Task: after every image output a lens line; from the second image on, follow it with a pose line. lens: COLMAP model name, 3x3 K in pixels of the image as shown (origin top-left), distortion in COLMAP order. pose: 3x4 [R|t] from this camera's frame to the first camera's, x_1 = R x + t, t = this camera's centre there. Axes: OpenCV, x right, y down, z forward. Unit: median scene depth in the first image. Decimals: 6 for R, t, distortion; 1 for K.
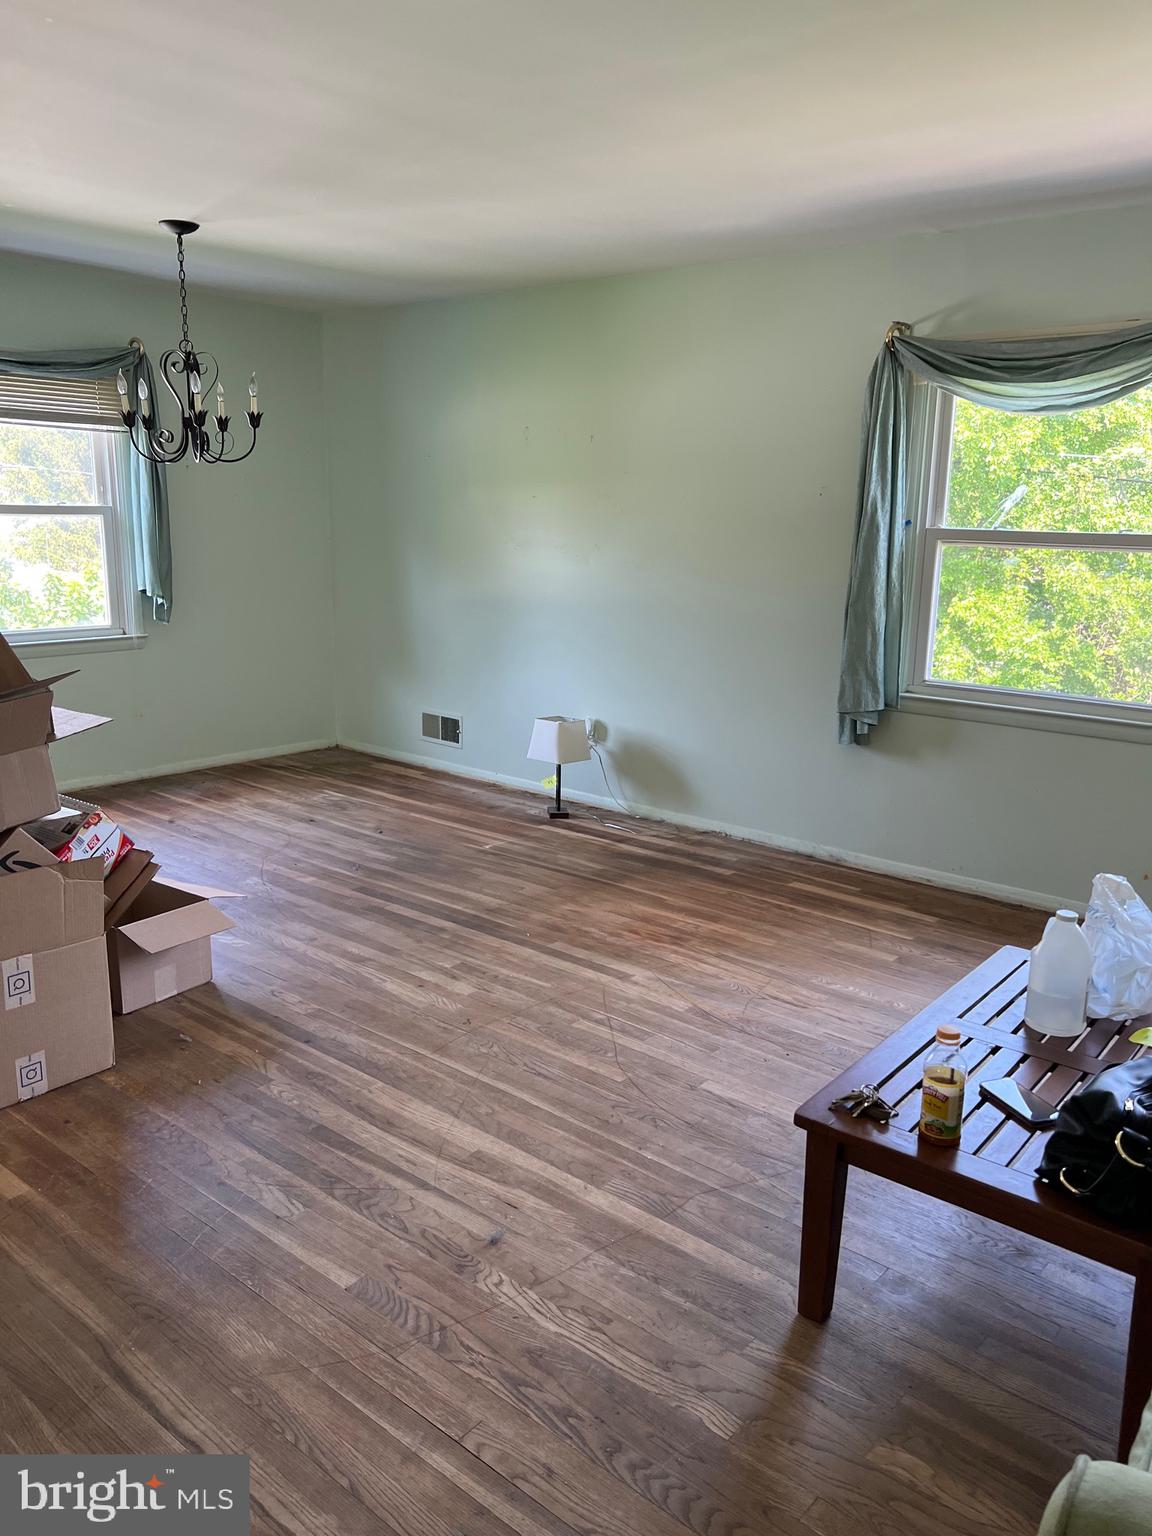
lens RADIAL K [[1152.7, 0, 591.8], [0, 1152.7, 772.7], [0, 0, 1]] dist [0.048401, -0.075228]
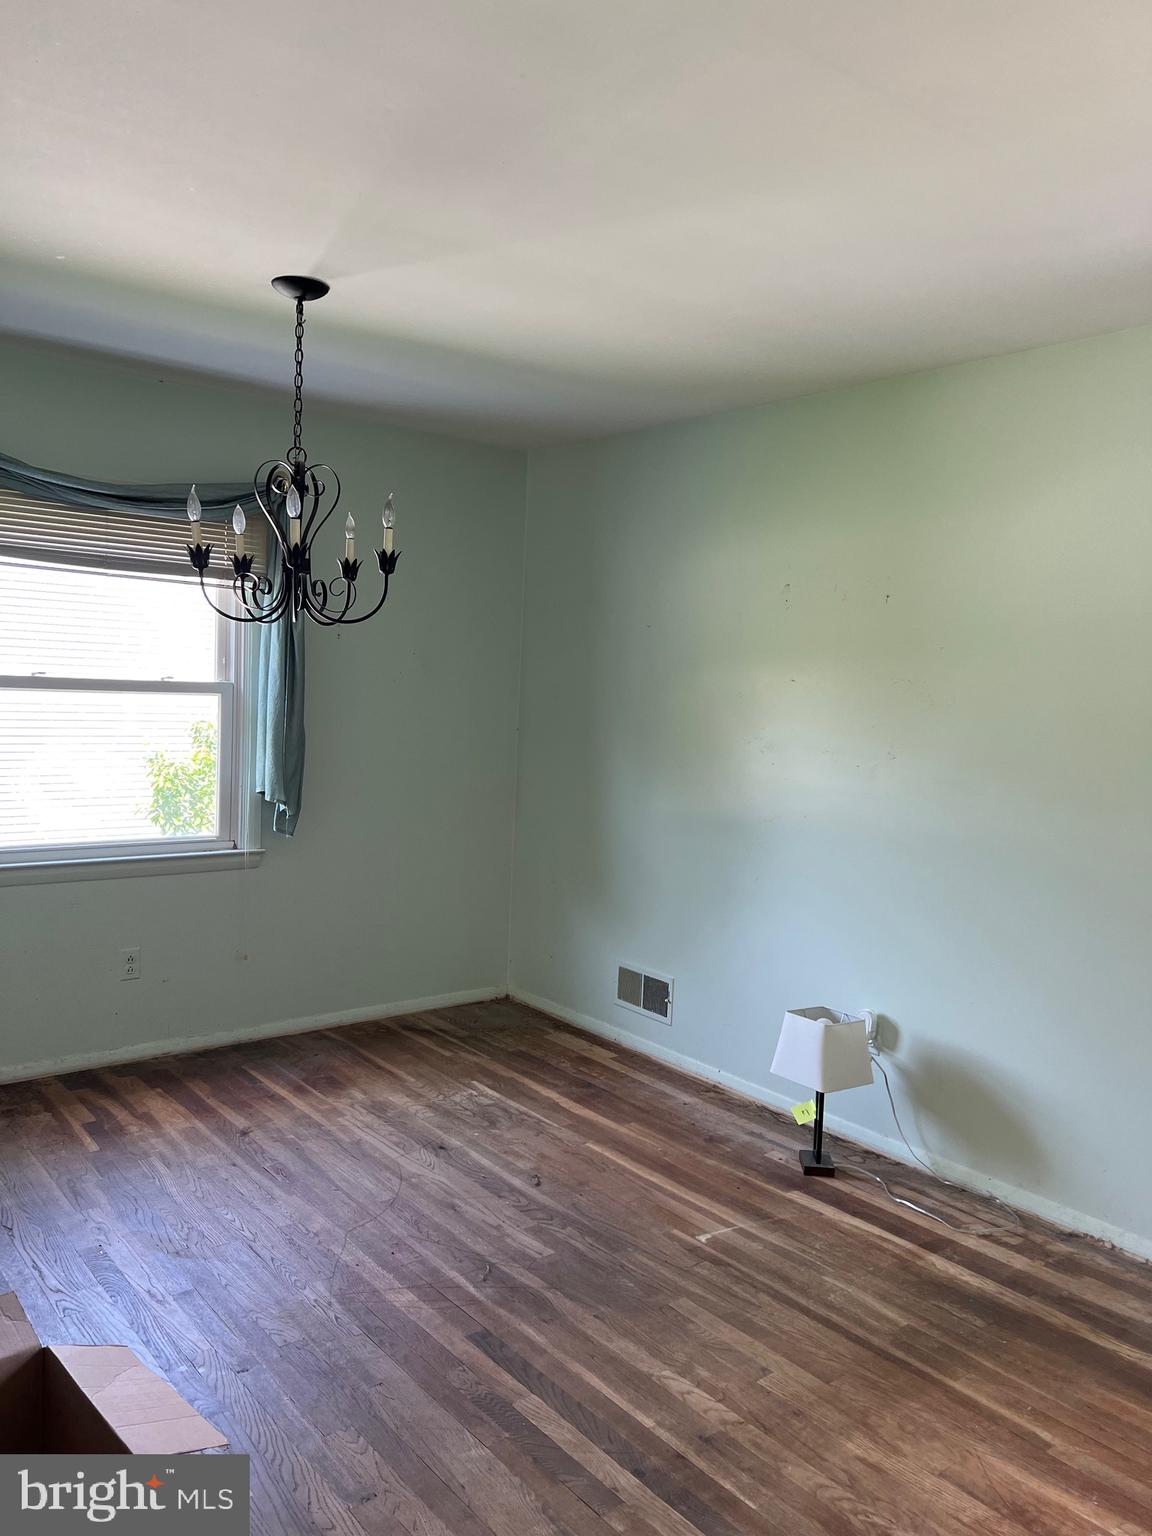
lens RADIAL K [[1152.7, 0, 572.0], [0, 1152.7, 775.2], [0, 0, 1]] dist [0.048401, -0.075228]
pose [[0.978433, 0.032603, -0.203977, -0.039452], [-0.062507, 0.987901, -0.141930, -0.080591], [0.196881, 0.151619, 0.968633, 0.335698]]
